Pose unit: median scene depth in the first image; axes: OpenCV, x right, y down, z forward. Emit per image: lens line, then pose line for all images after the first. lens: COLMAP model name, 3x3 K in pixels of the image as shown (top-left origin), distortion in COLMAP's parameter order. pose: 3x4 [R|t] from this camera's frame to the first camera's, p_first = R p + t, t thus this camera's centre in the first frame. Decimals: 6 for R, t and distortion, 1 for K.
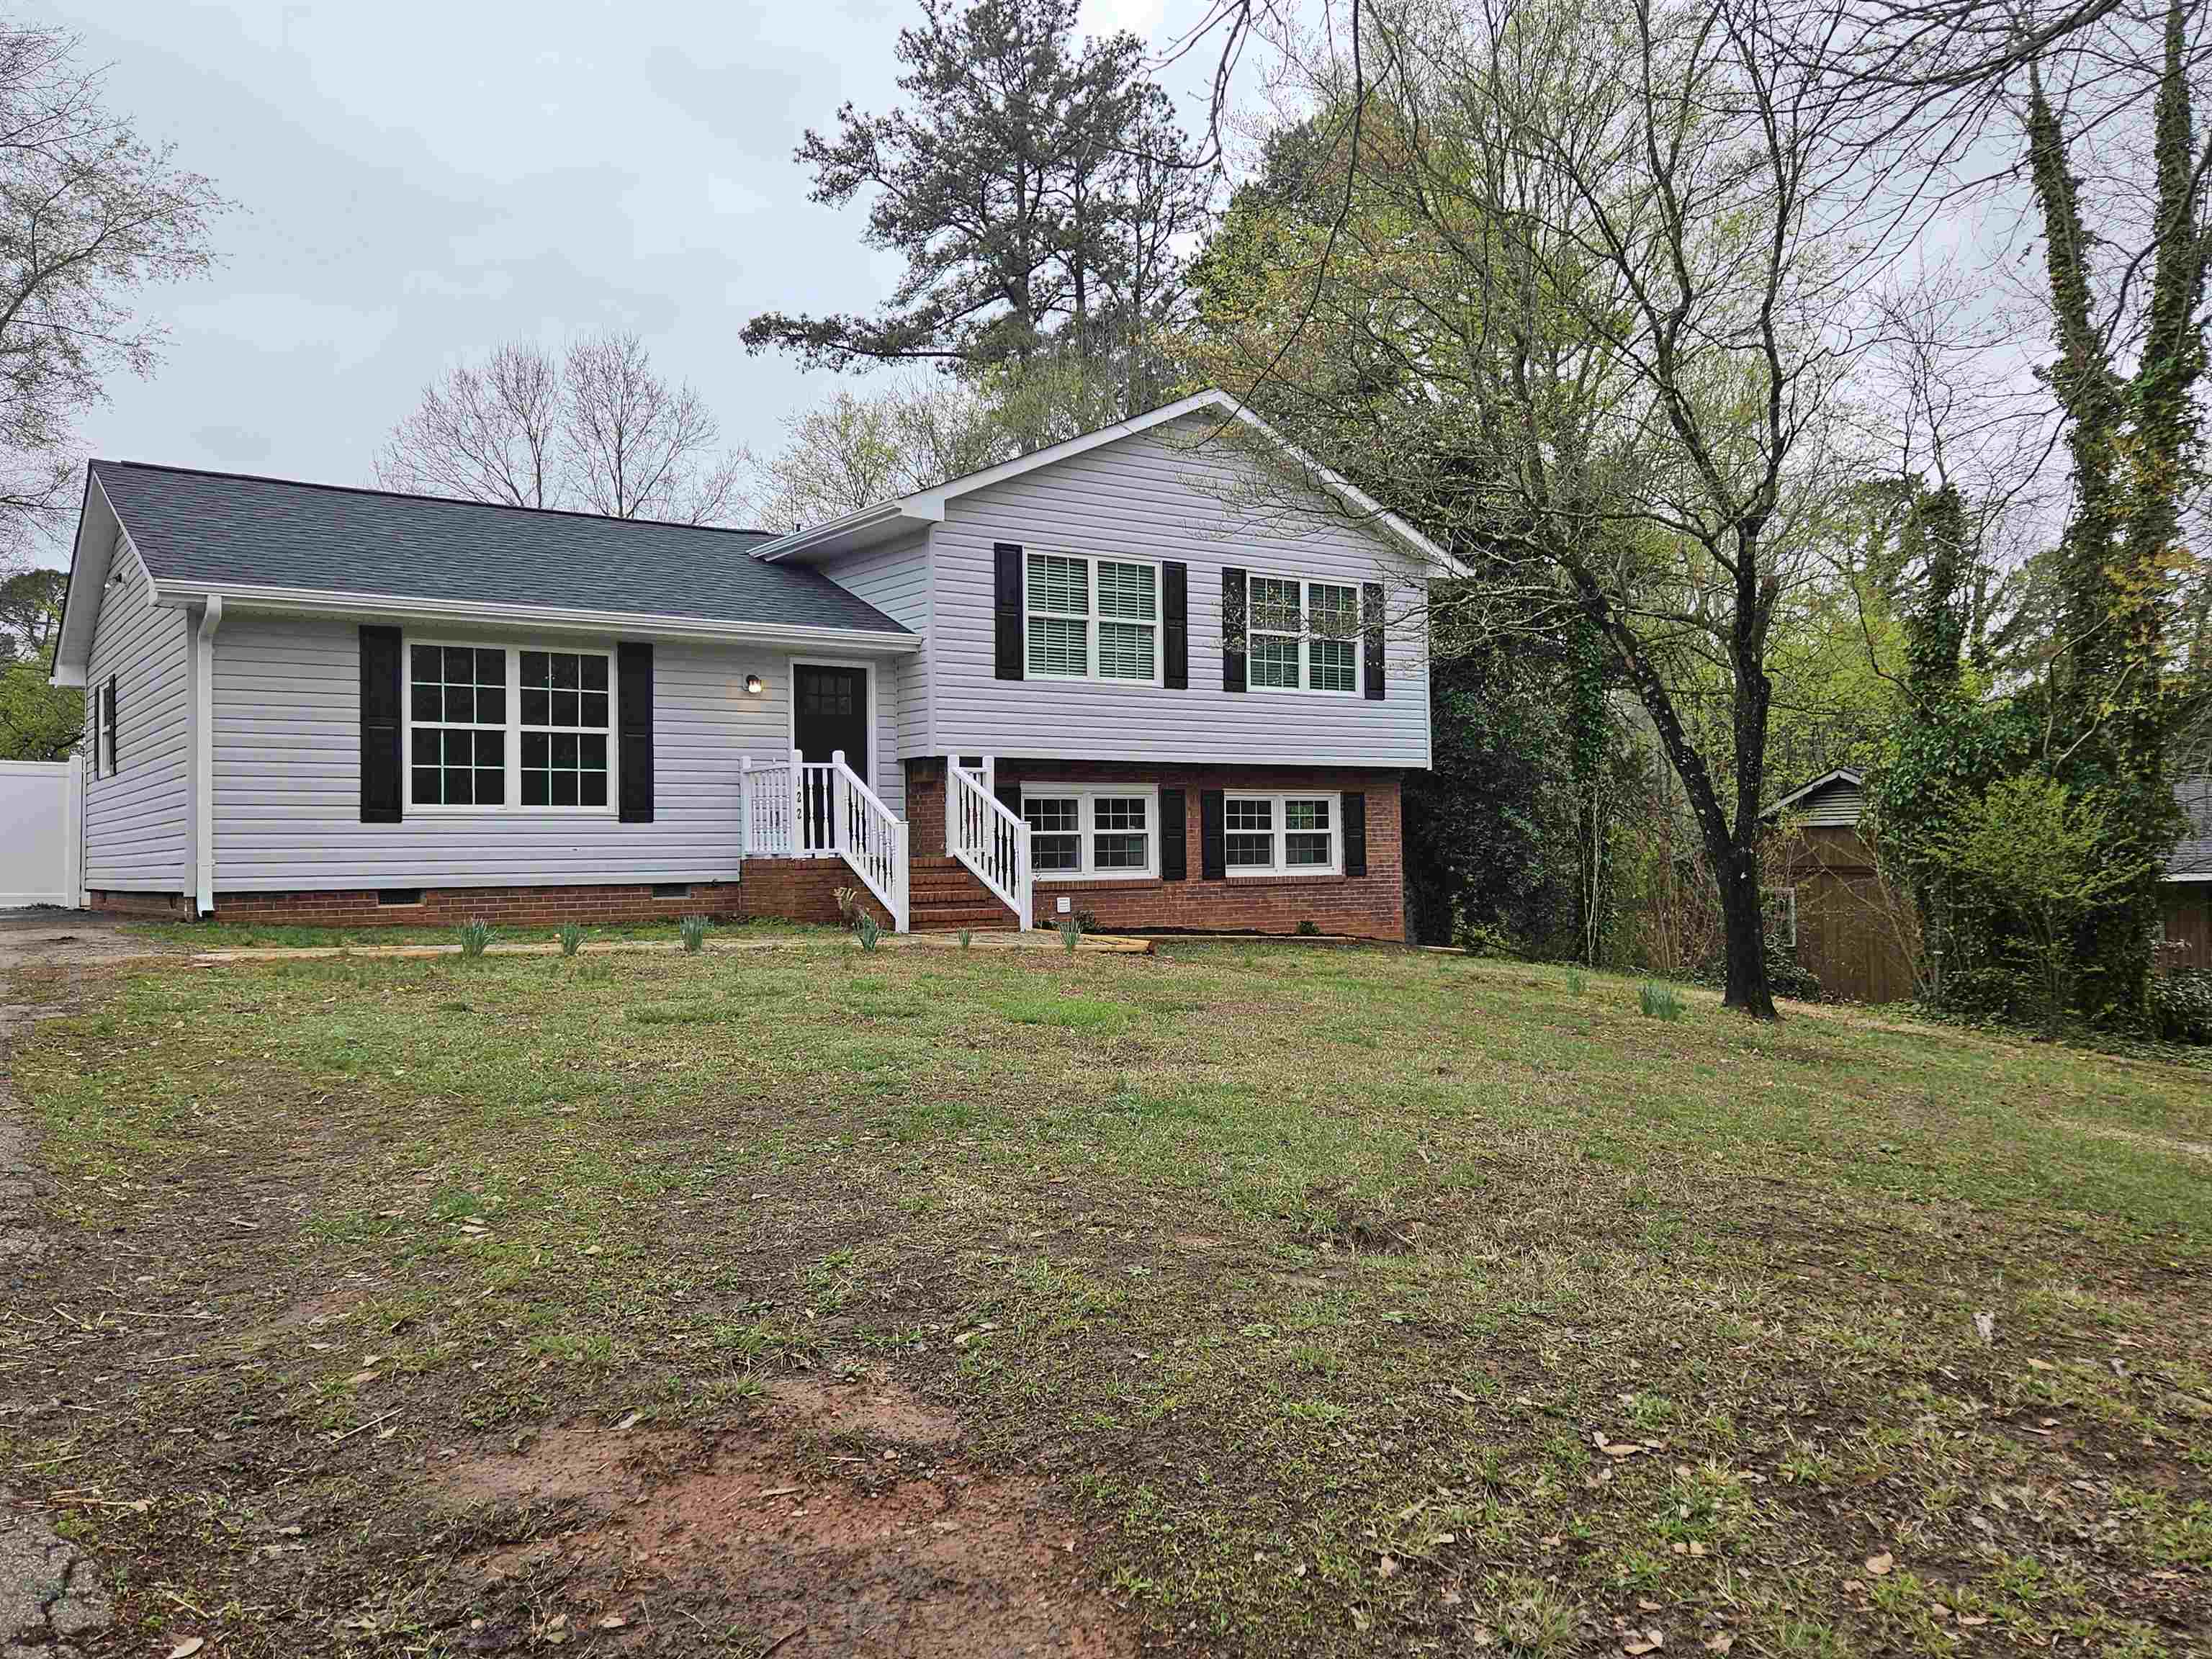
lens RADIAL K [[1760.4, 0, 1106.0], [0, 1760.4, 829.5], [0, 0, 1]] dist [0.077308, -0.065375]
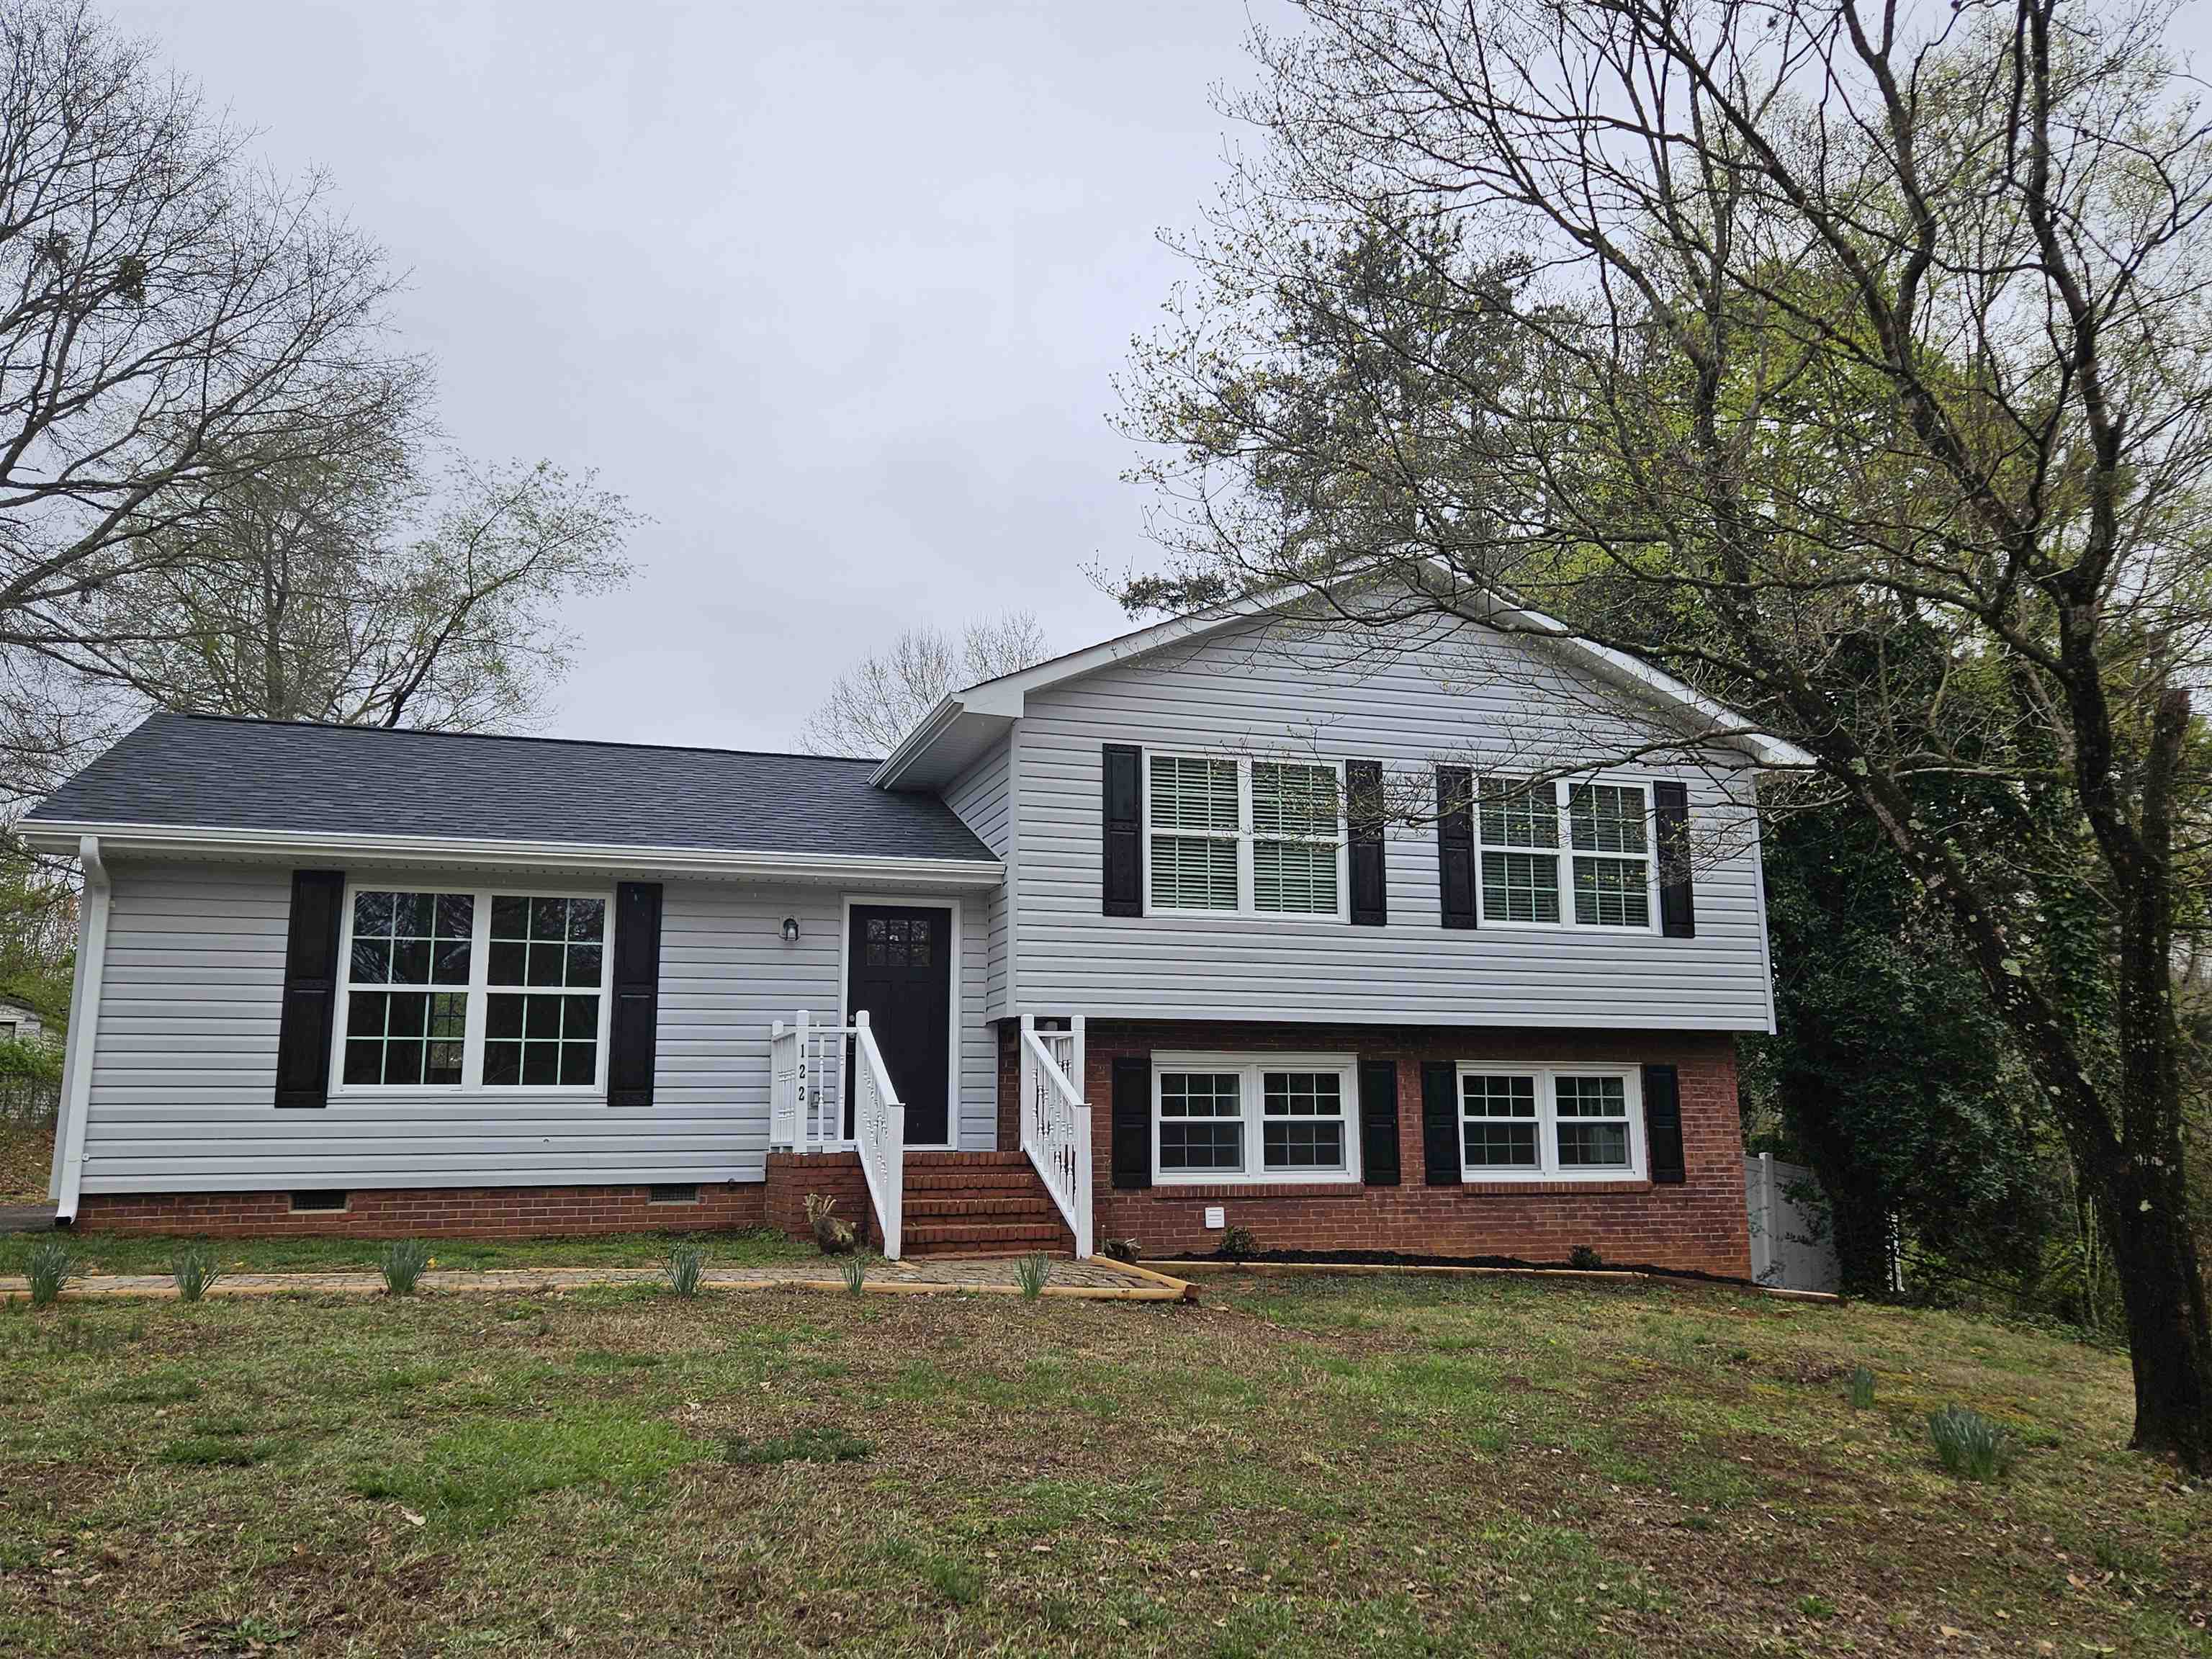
lens RADIAL K [[1760.4, 0, 1106.0], [0, 1760.4, 829.5], [0, 0, 1]] dist [0.077308, -0.065375]
pose [[0.956225, -0.044383, -0.289248, 0.155132], [-0.002351, 0.987235, -0.159255, -0.000104], [0.292624, 0.152964, 0.943914, 0.254501]]
